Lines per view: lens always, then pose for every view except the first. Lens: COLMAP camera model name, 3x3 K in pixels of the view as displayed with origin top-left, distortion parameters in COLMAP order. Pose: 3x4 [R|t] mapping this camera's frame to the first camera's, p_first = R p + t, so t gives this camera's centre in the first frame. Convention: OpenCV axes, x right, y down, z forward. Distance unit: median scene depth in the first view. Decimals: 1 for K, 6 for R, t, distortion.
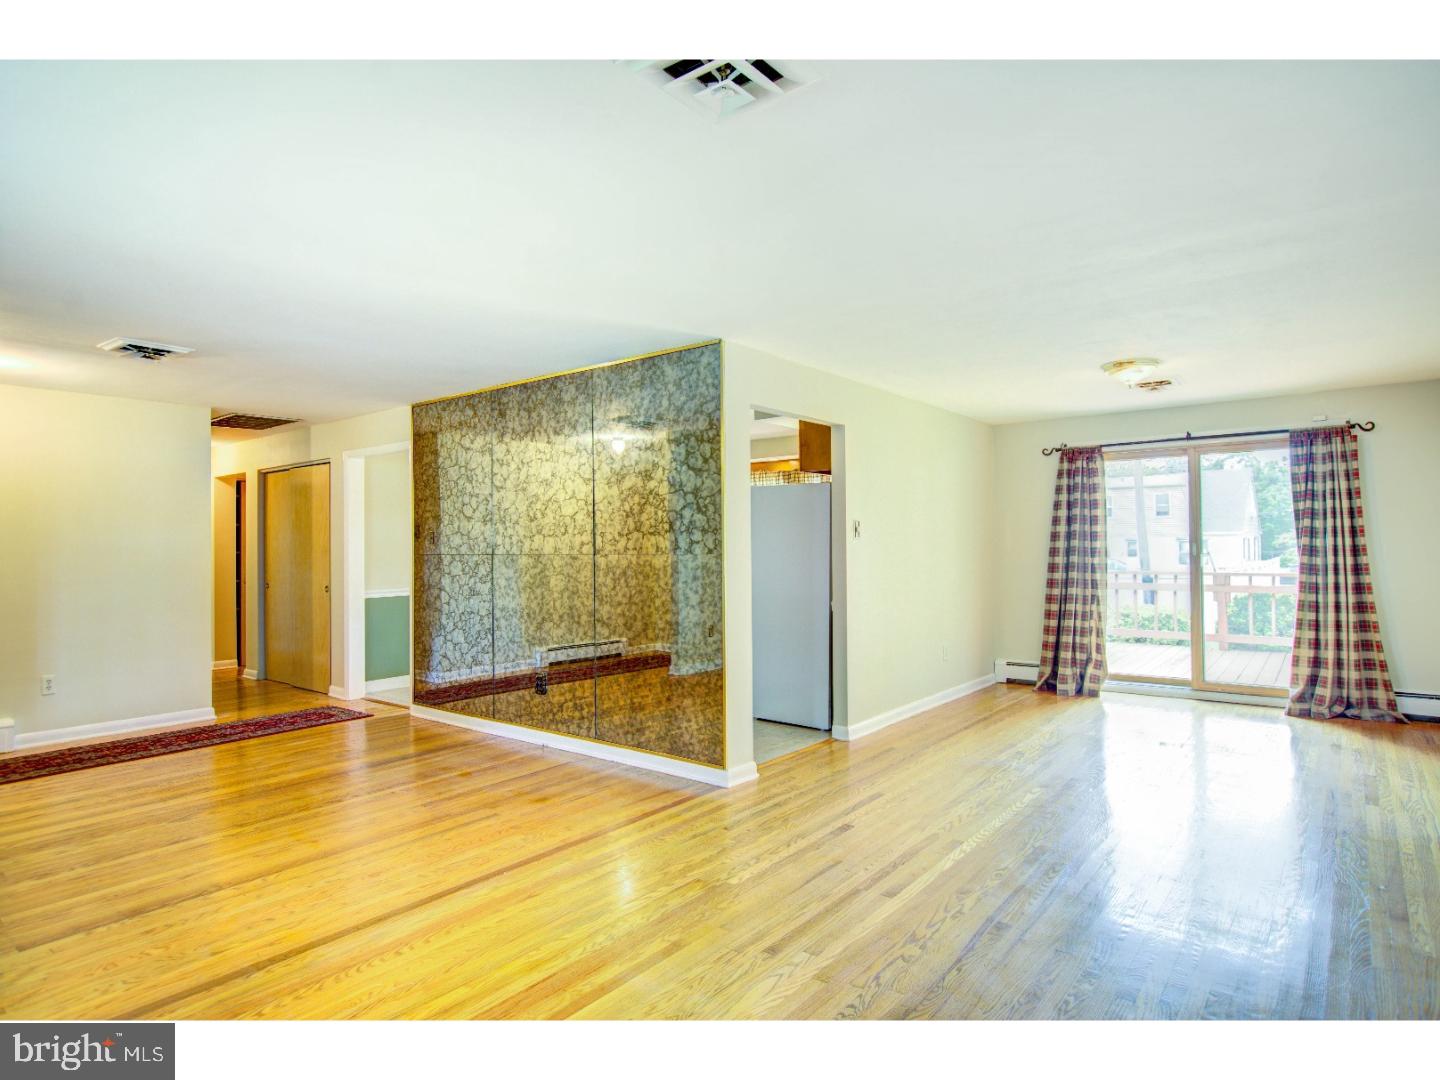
lens RADIAL K [[808.9, 0, 727.2], [0, 808.9, 529.9], [0, 0, 1]] dist [-0.022729, 0.002691]
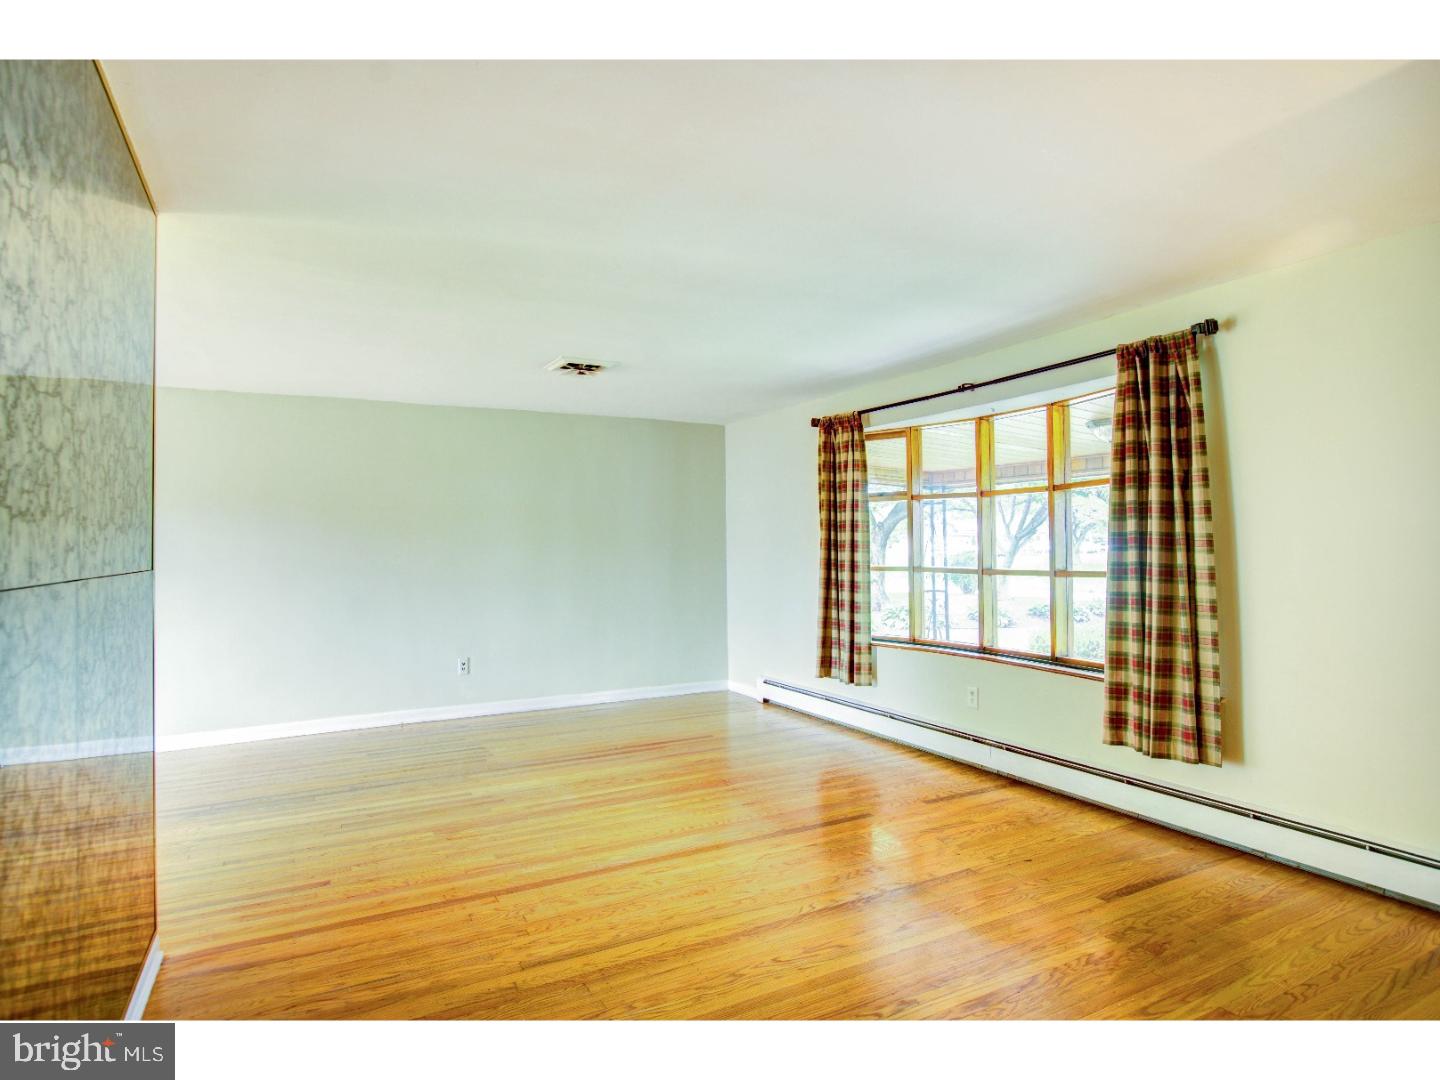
lens RADIAL K [[808.9, 0, 727.2], [0, 808.9, 529.9], [0, 0, 1]] dist [-0.022729, 0.002691]
pose [[-0.917963, 0.033941, 0.395211, -0.449505], [0.021327, 0.999114, -0.036269, 0.020012], [-0.396093, -0.024865, -0.917874, 0.982408]]
